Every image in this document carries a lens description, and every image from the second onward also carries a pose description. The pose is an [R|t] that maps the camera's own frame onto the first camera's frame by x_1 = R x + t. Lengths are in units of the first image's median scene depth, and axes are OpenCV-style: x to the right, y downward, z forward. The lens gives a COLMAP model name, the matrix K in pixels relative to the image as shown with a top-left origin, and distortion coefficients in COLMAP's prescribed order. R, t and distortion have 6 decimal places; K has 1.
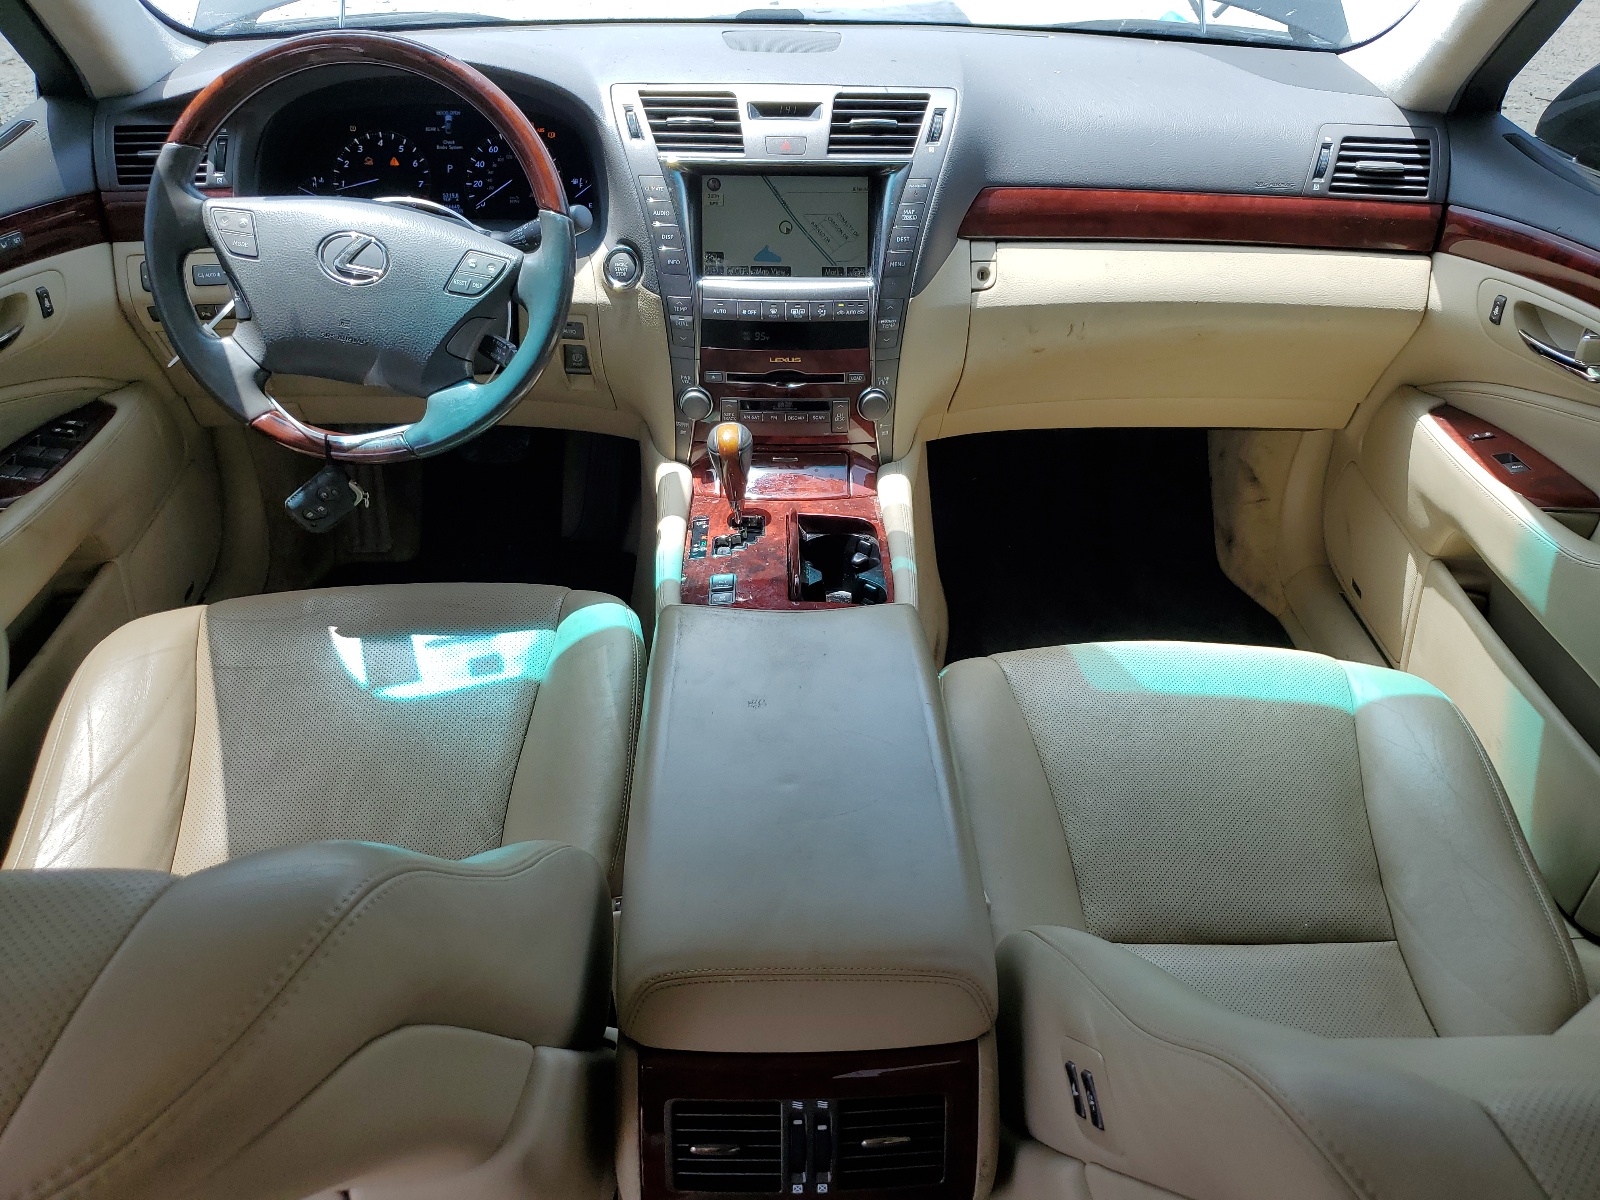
lens RADIAL K [[1218.5, 0, 800.4], [0, 1218.5, 598.2], [0, 0, 1]] dist [-0.005078, -0.000316]
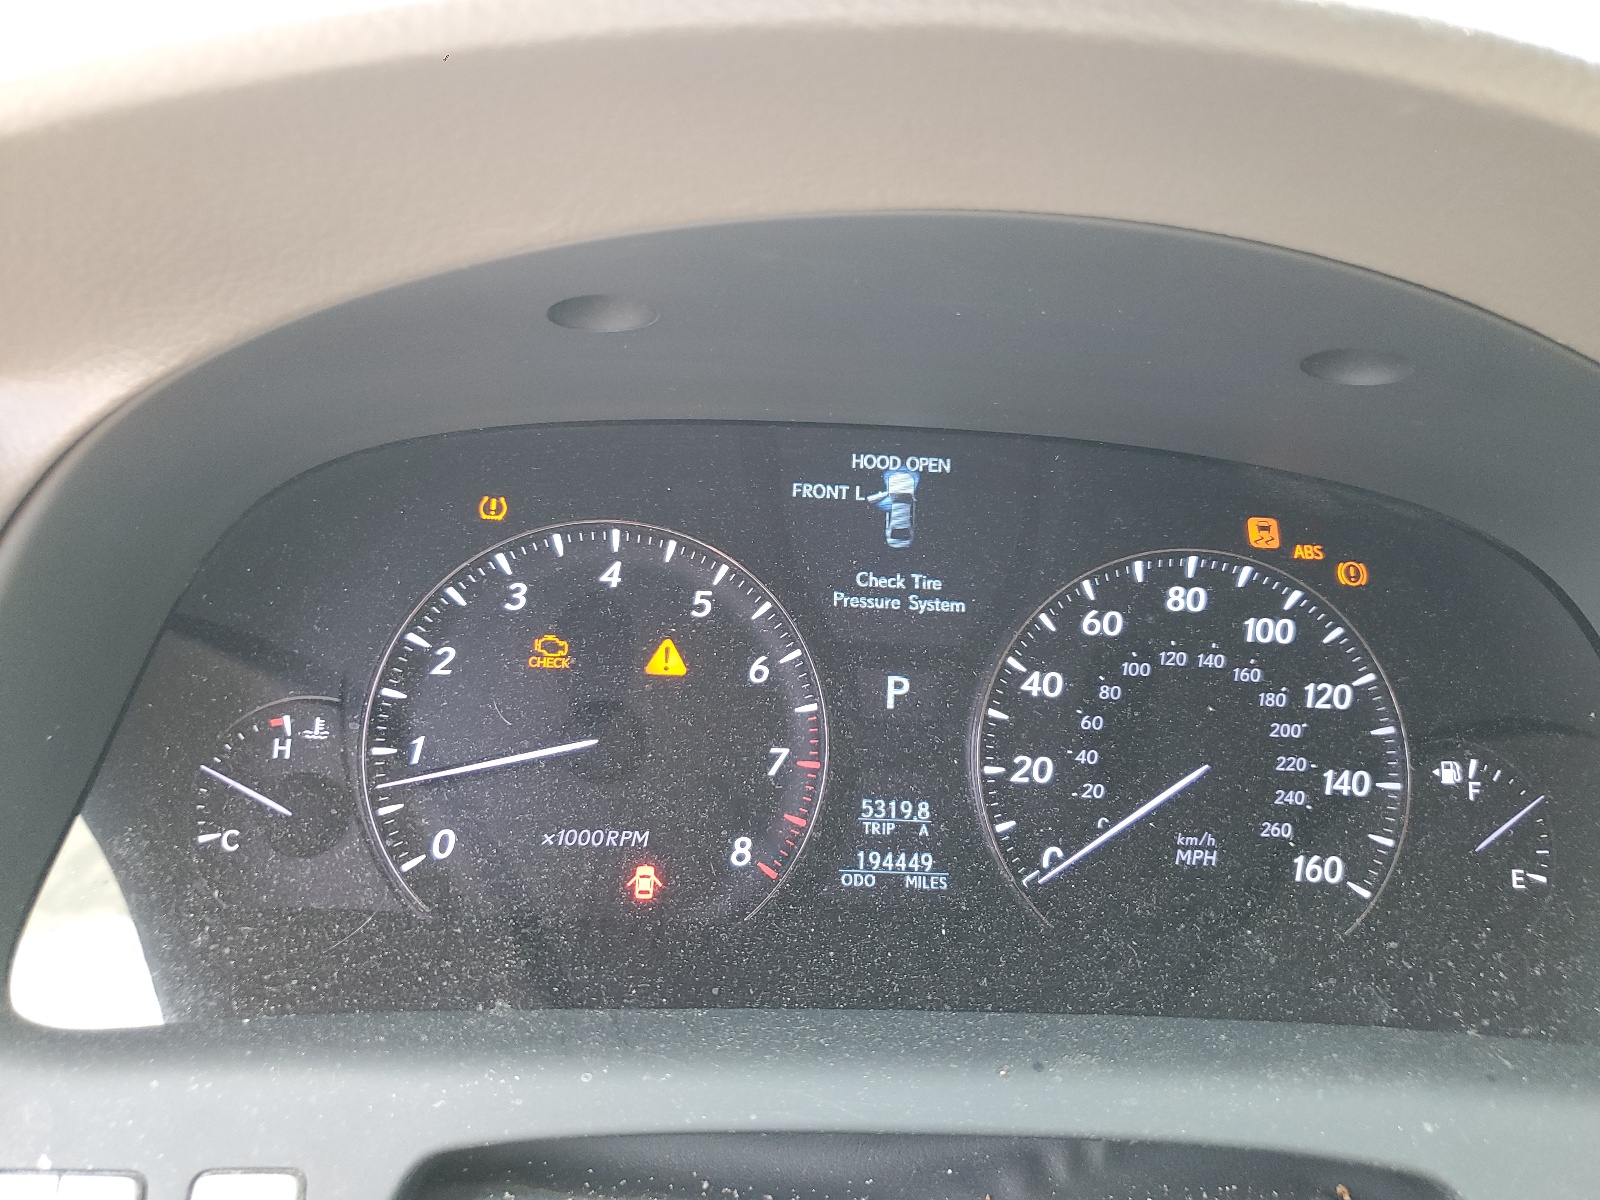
lens RADIAL K [[1218.5, 0, 799.2], [0, 1218.5, 600.9], [0, 0, 1]] dist [-0.005078, -0.000316]
pose [[0.998646, 0.044875, 0.026296, -0.314748], [-0.035994, 0.961223, -0.273414, -0.308566], [-0.037546, 0.272098, 0.961537, 0.782809]]
